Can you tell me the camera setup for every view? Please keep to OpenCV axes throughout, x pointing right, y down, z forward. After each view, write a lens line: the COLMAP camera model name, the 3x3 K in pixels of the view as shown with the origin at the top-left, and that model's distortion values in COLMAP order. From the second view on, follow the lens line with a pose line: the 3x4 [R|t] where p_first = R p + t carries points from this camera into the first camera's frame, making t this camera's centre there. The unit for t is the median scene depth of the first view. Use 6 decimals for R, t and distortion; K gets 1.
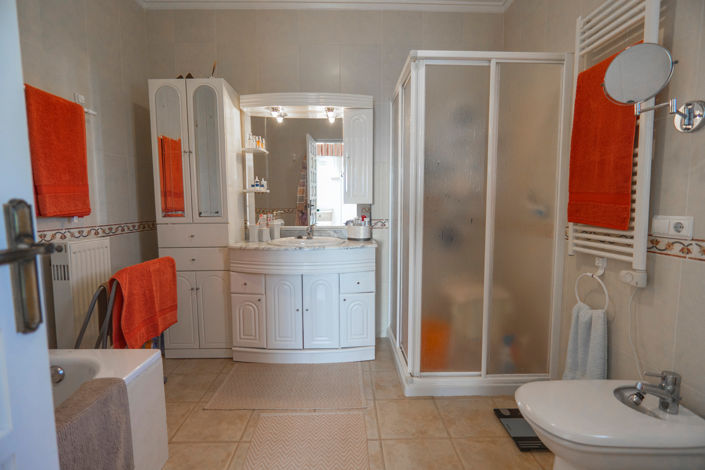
lens RADIAL K [[336.9, 0, 353.2], [0, 336.9, 234.6], [0, 0, 1]] dist [-0.013123, 0.003924]
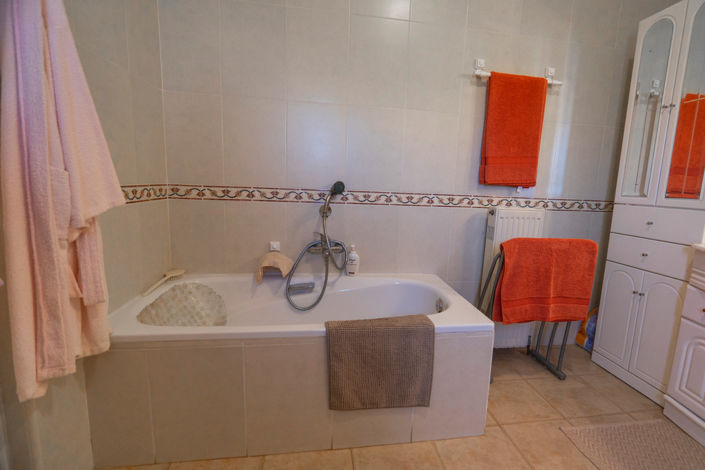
lens RADIAL K [[336.9, 0, 352.0], [0, 336.9, 233.8], [0, 0, 1]] dist [-0.013123, 0.003924]
pose [[0.159103, 0.170414, -0.972443, 0.163642], [-0.129432, 0.980089, 0.150577, 0.002063], [0.978741, 0.101908, 0.177992, 0.281924]]
